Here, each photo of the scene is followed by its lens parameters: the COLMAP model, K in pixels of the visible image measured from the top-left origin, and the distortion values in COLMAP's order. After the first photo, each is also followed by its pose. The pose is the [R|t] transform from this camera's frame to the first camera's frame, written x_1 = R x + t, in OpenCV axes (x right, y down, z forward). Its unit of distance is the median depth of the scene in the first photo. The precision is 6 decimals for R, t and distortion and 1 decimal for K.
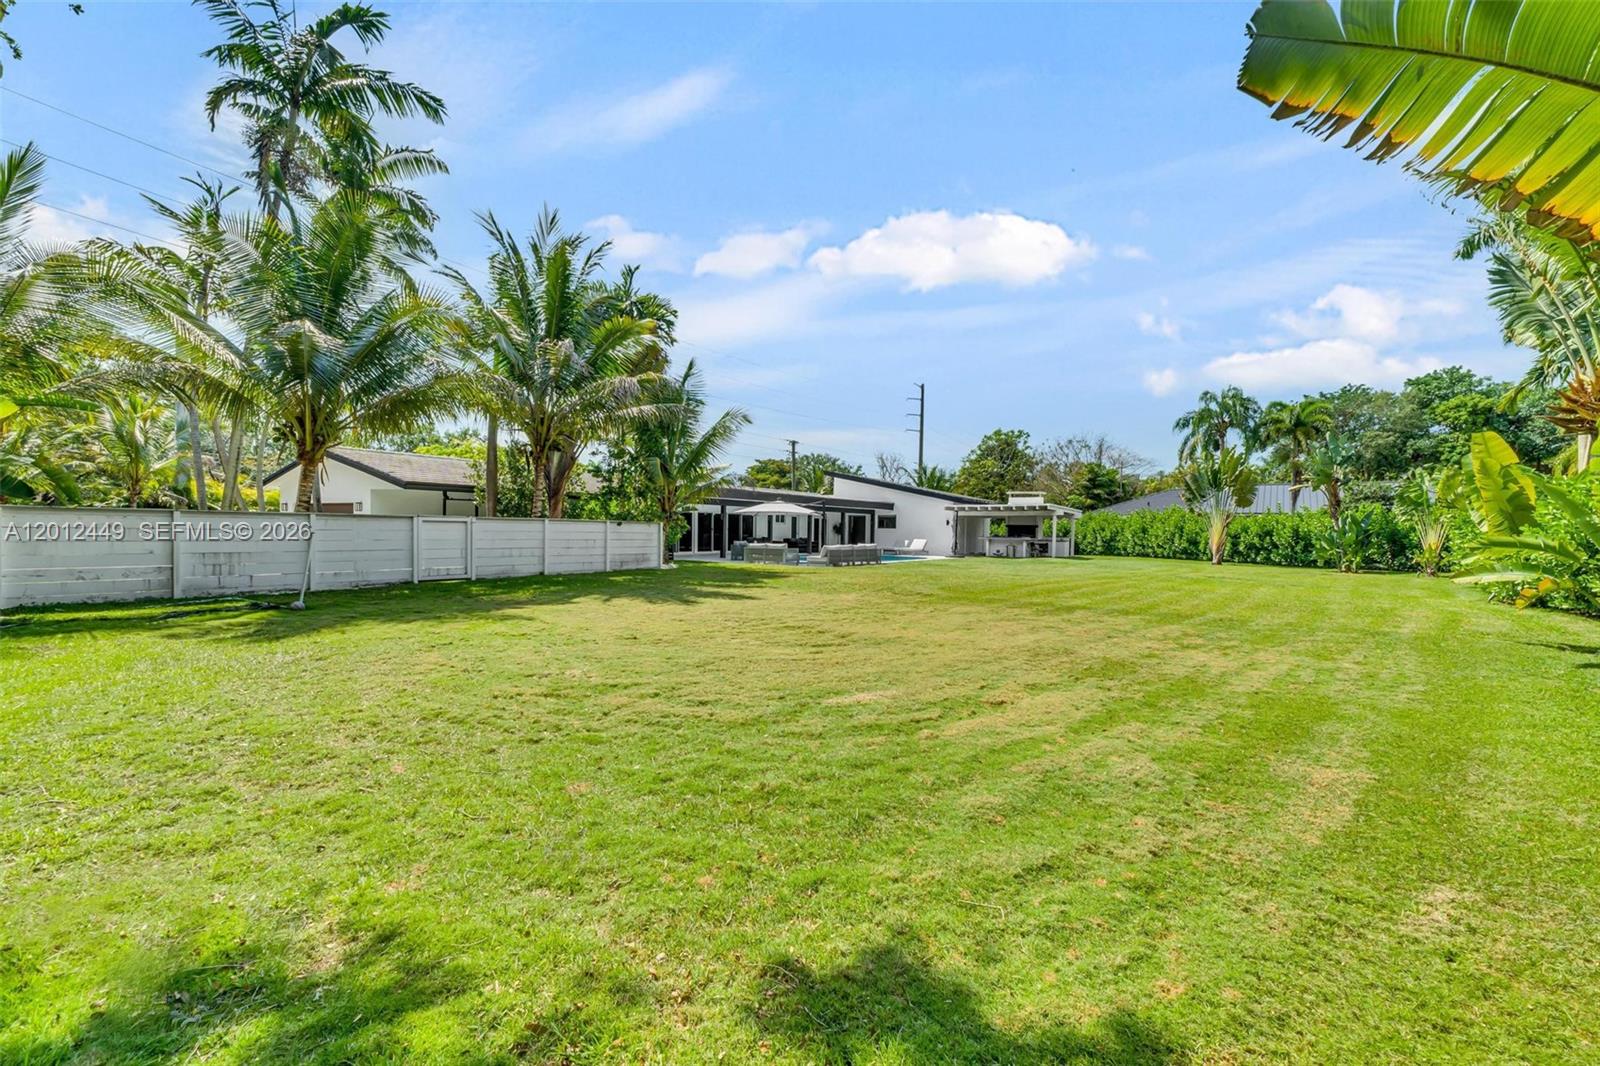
lens RADIAL K [[675.5, 0, 805.2], [0, 675.5, 533.9], [0, 0, 1]] dist [-0.006913, -0.000563]
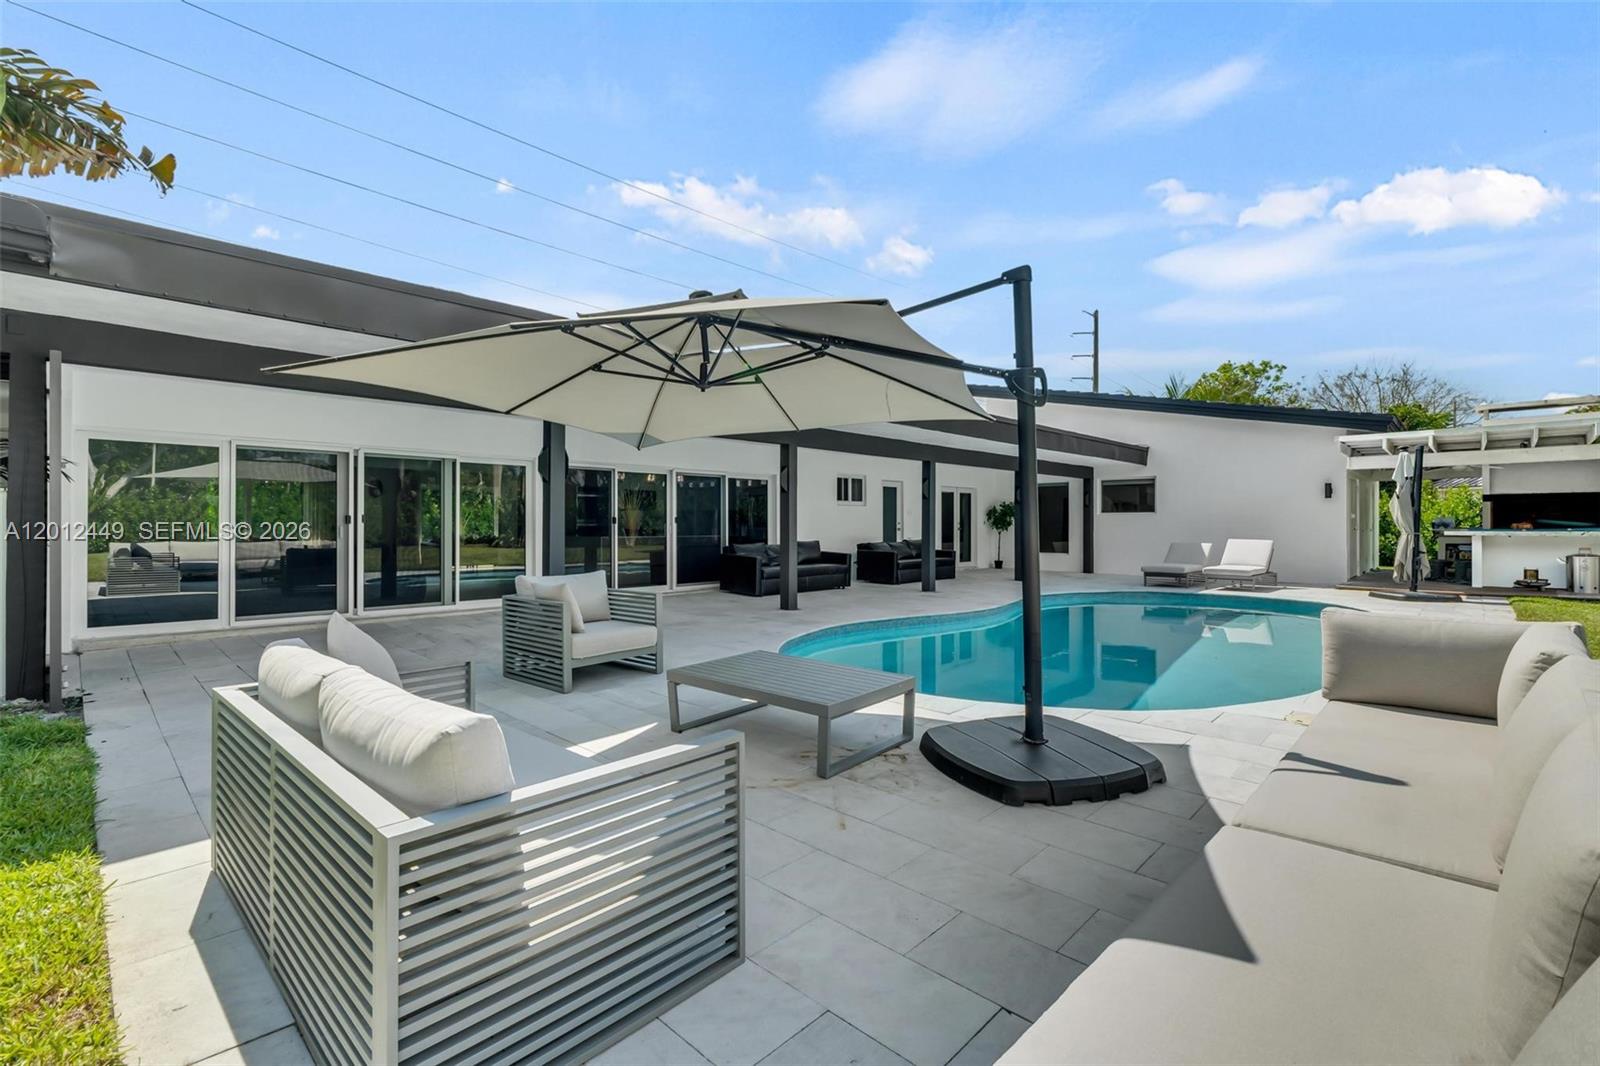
lens RADIAL K [[771.4, 0, 800.0], [0, 771.4, 533.0], [0, 0, 1]] dist [-0.000349, -0.000472]
pose [[0.986673, -0.021657, -0.161268, 0.004366], [0.021201, 0.999765, -0.004548, 0.002417], [0.161329, 0.001068, 0.986900, 0.566326]]
